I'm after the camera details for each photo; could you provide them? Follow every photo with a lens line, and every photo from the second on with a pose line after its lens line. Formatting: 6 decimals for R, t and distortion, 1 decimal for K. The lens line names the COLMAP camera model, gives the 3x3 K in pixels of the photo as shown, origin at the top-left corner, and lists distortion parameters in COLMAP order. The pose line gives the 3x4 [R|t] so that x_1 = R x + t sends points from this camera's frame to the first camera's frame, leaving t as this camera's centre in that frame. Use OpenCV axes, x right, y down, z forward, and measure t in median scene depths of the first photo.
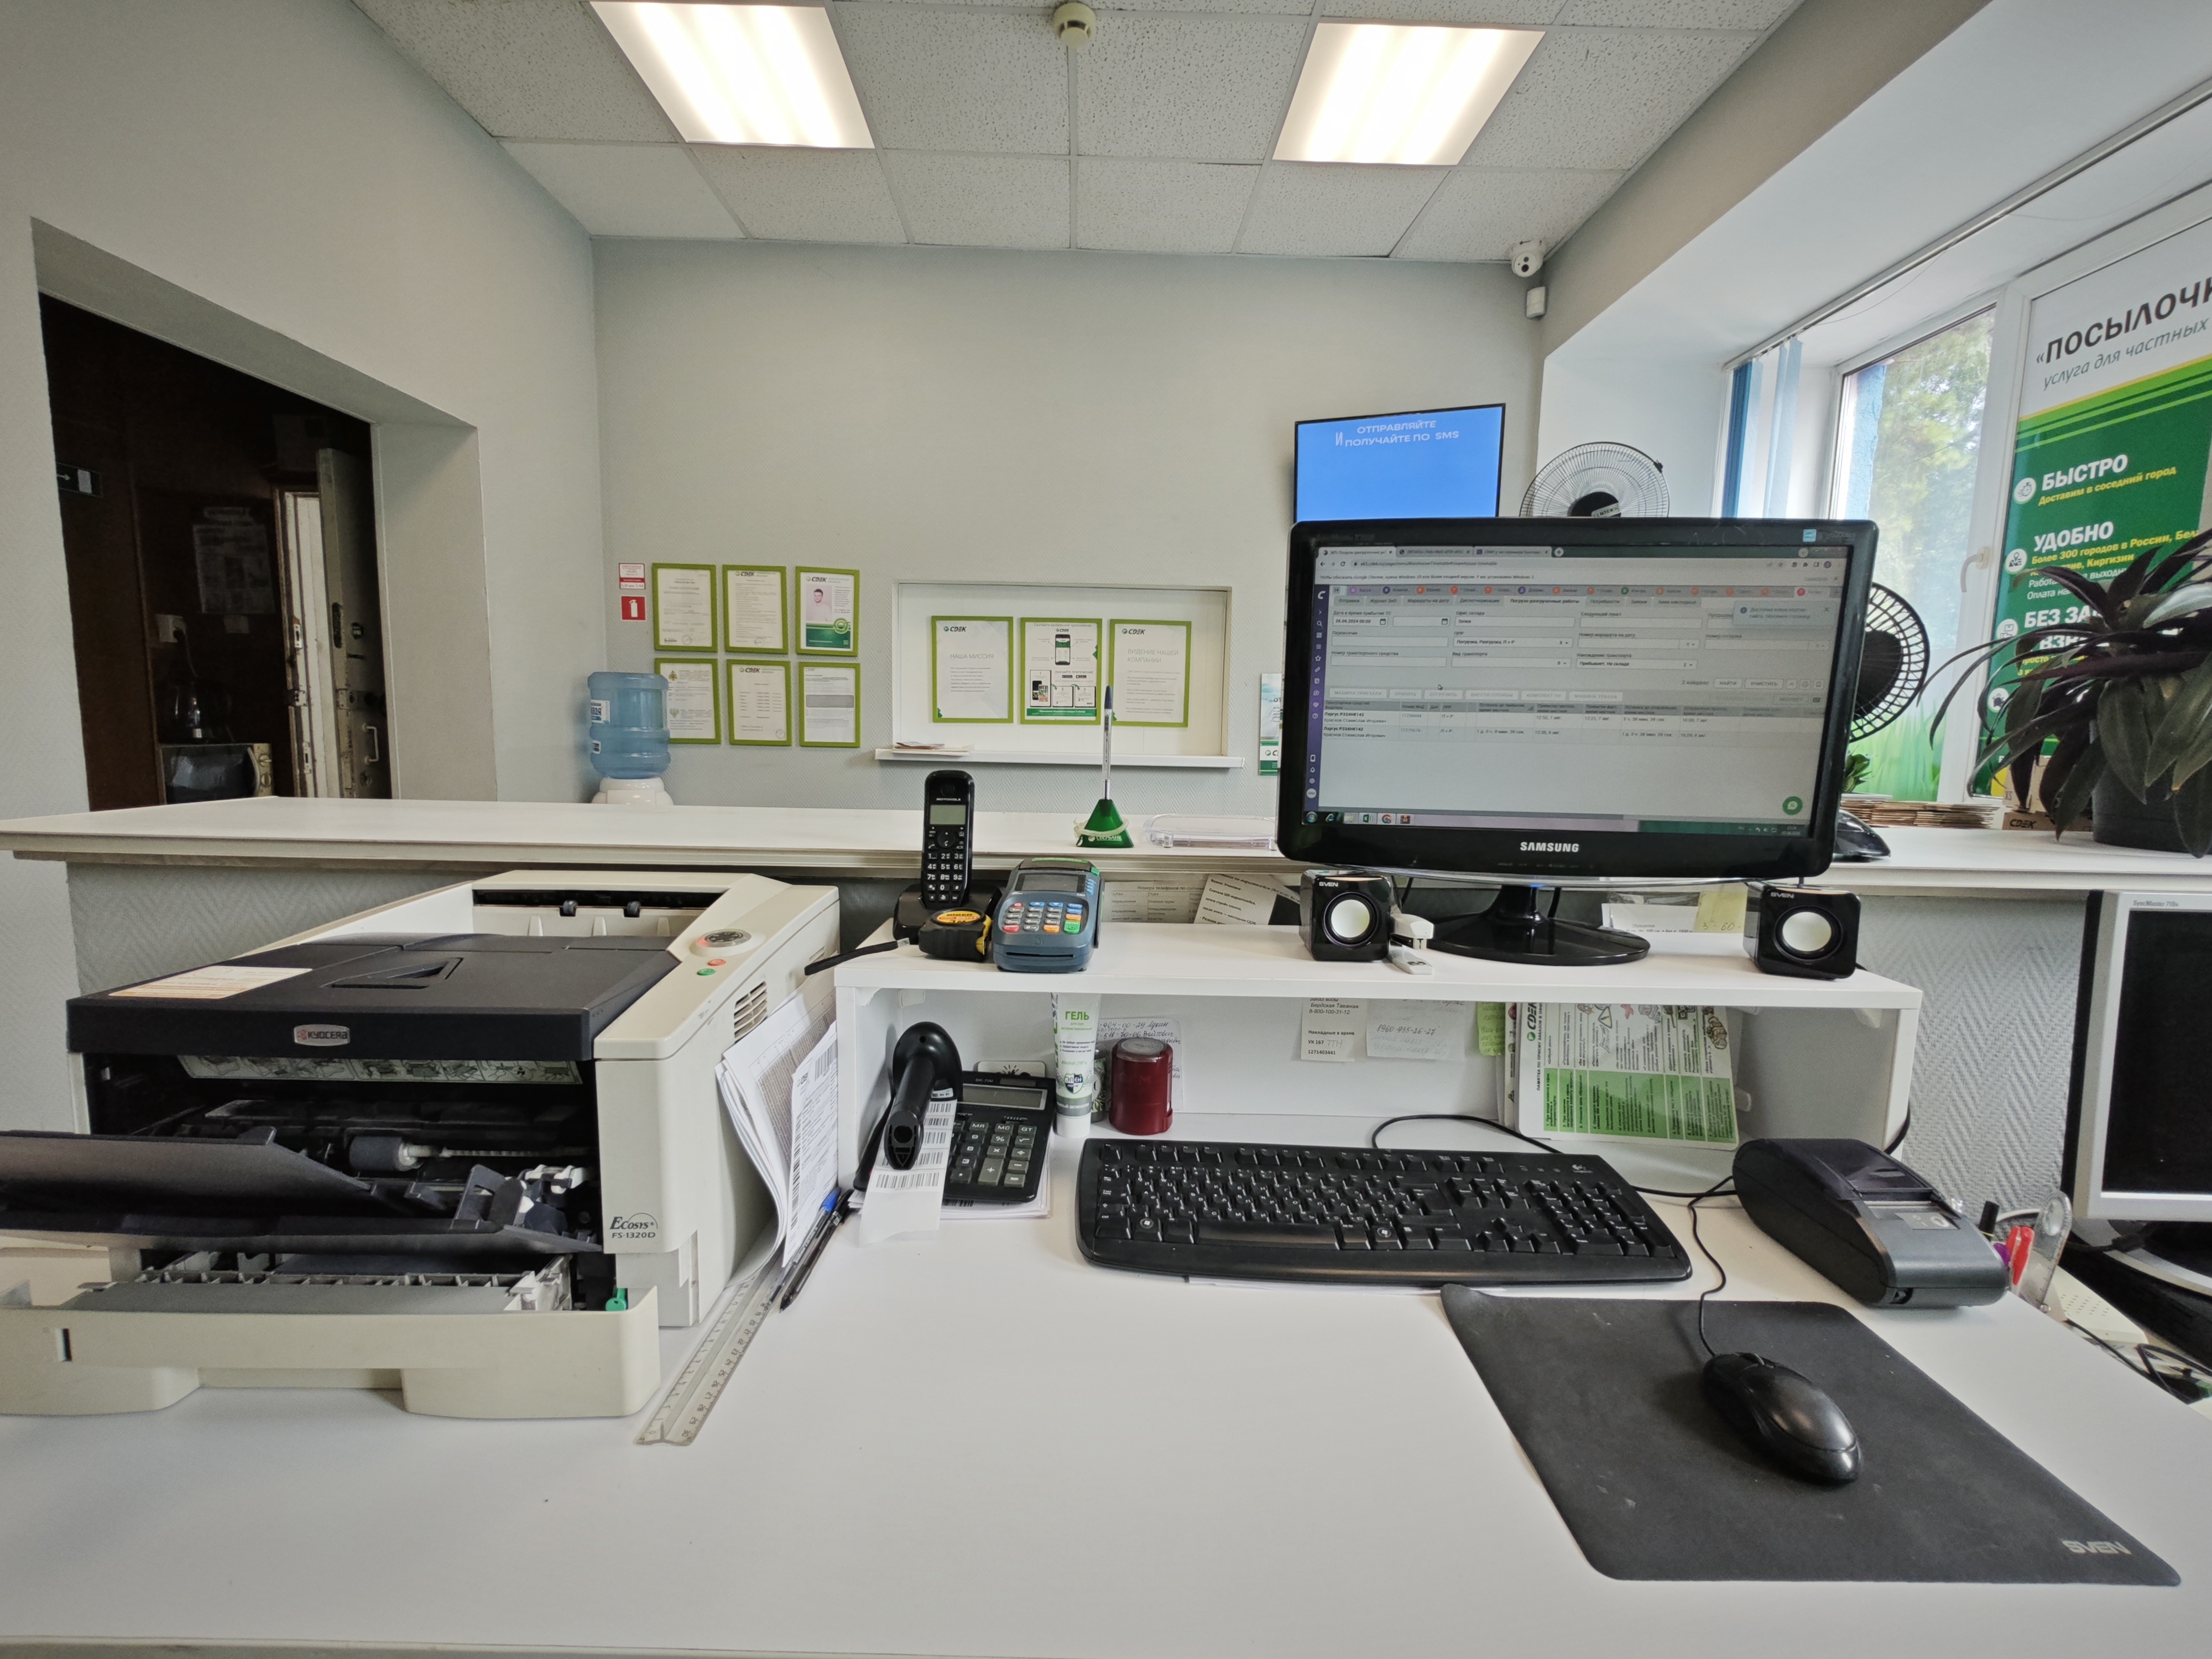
lens RADIAL K [[950.8, 0, 1104.4], [0, 950.8, 824.2], [0, 0, 1]] dist [-0.001075, 0.001551]
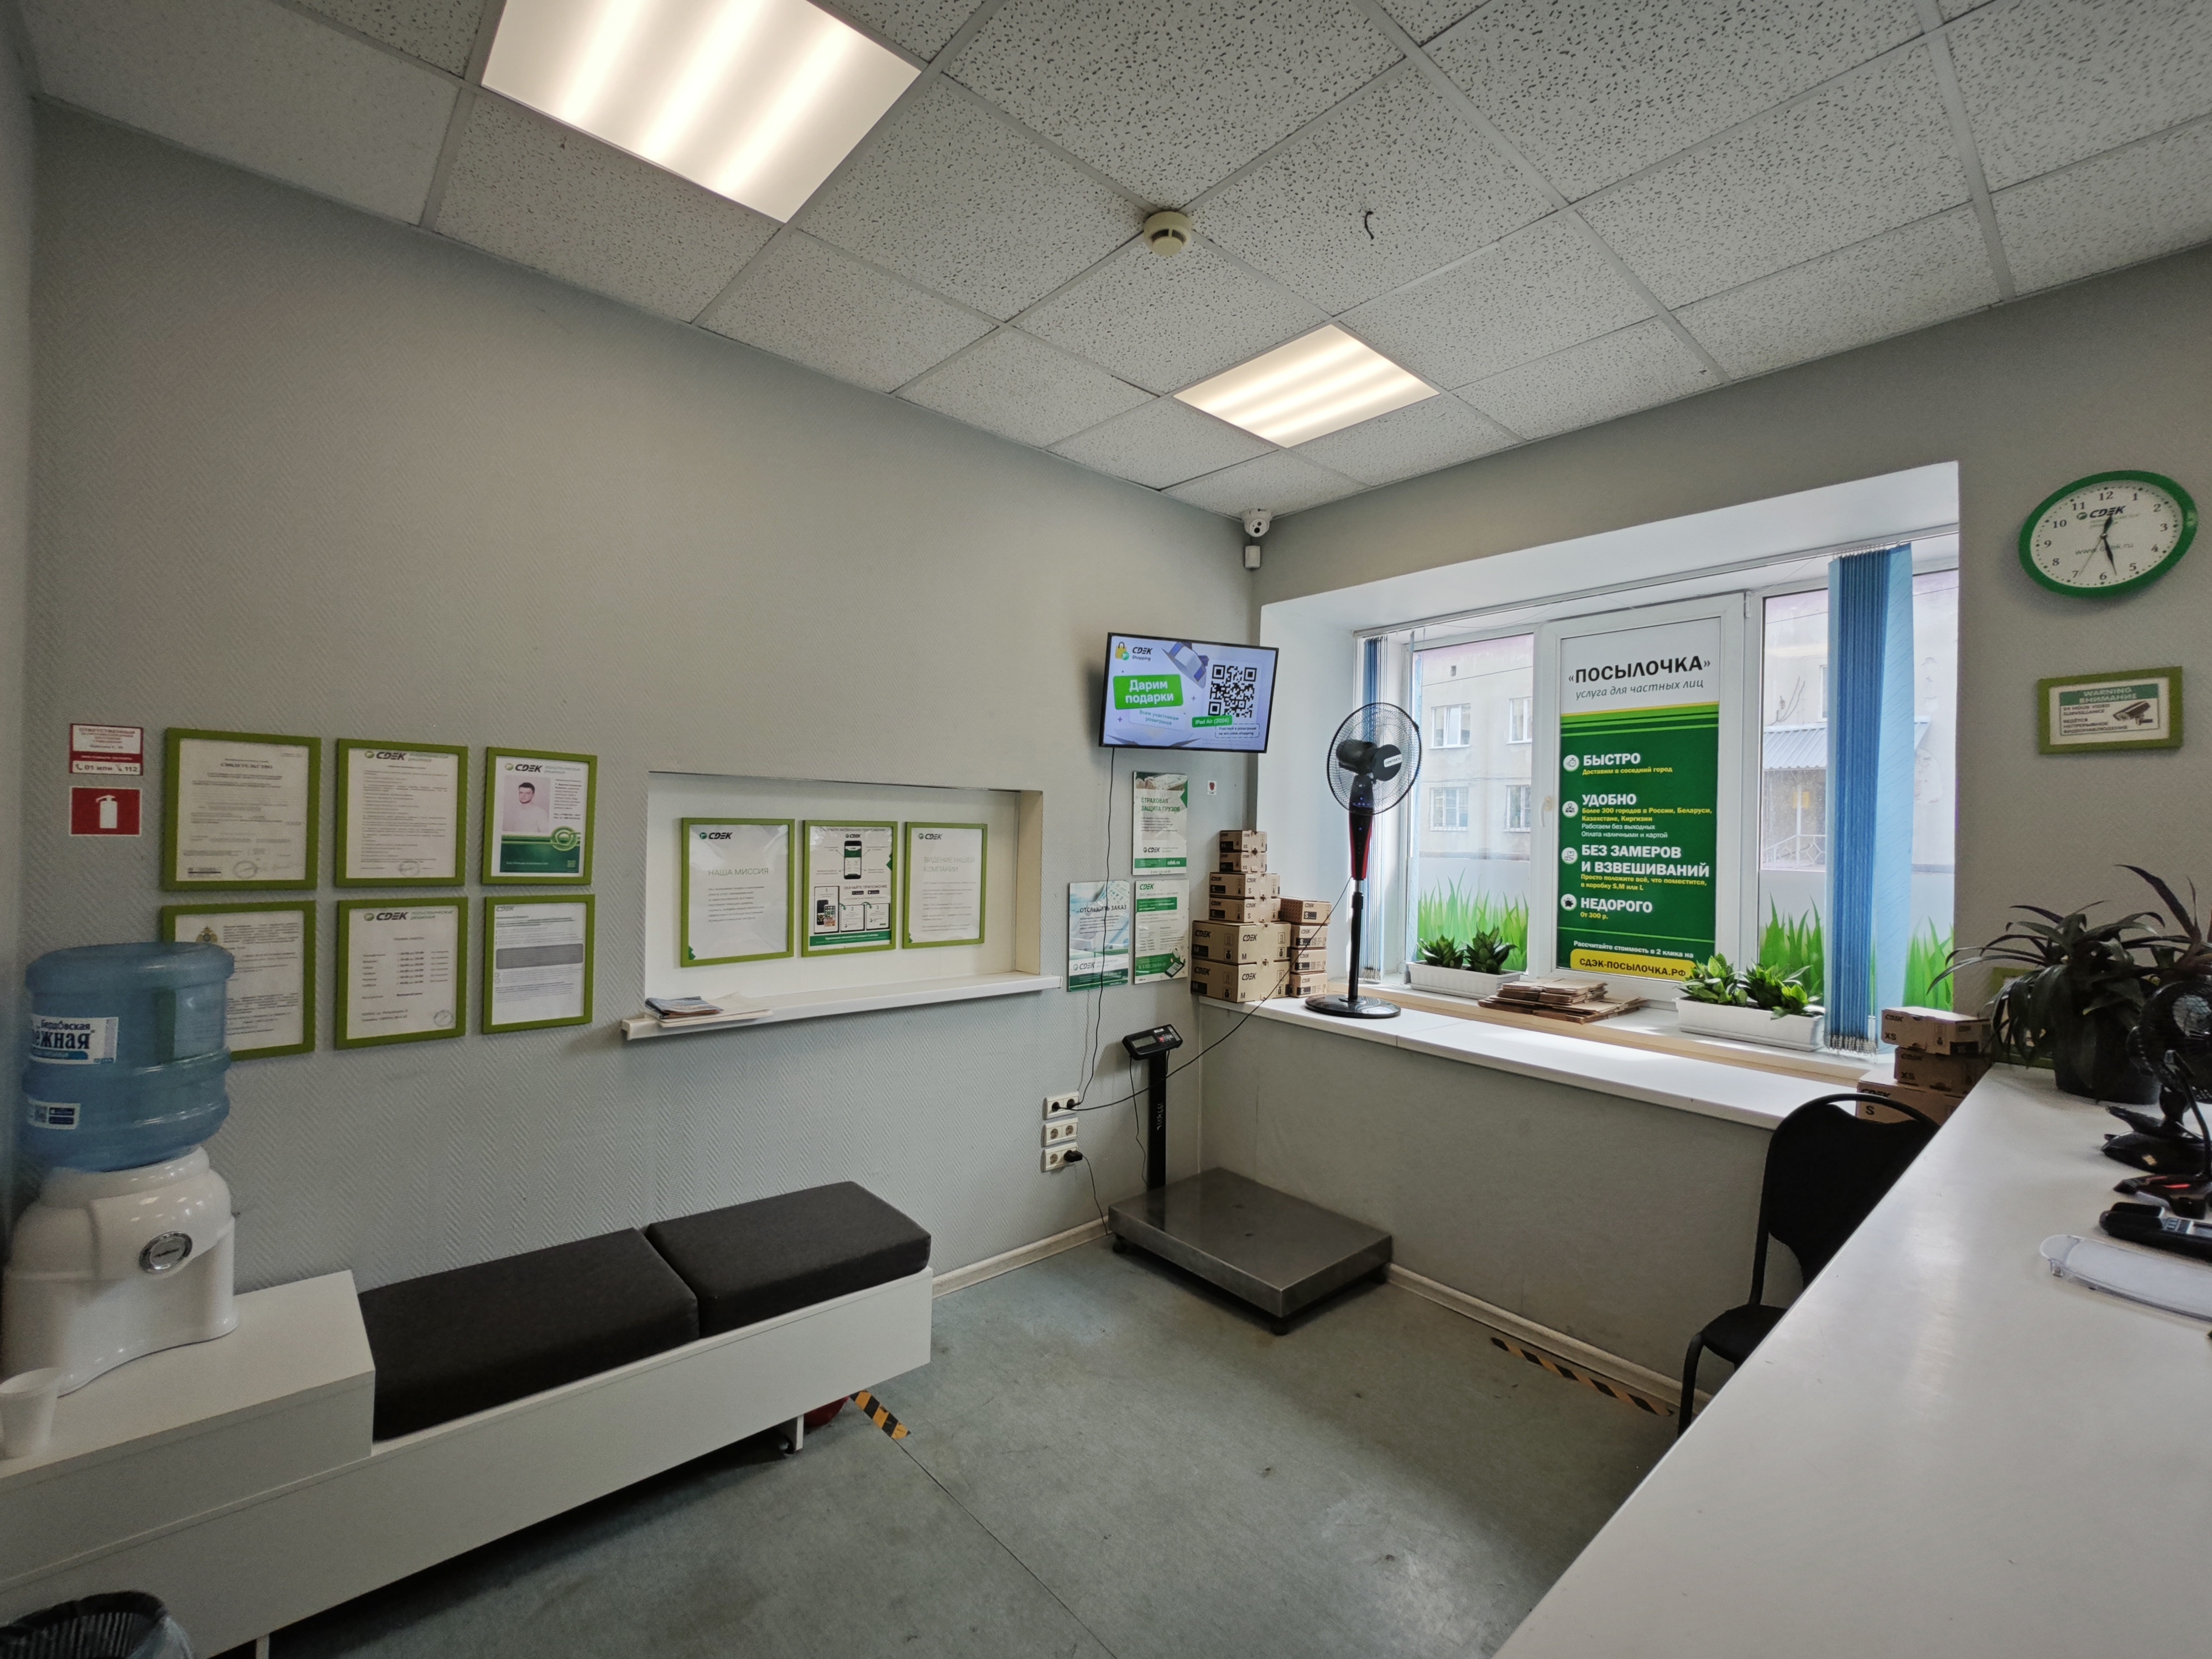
lens RADIAL K [[950.8, 0, 1106.2], [0, 950.8, 825.5], [0, 0, 1]] dist [-0.001075, 0.001551]
pose [[0.756884, -0.003517, 0.653540, -0.655392], [0.069858, 0.994692, -0.075552, -0.222669], [-0.649805, 0.102839, 0.753112, 0.418726]]
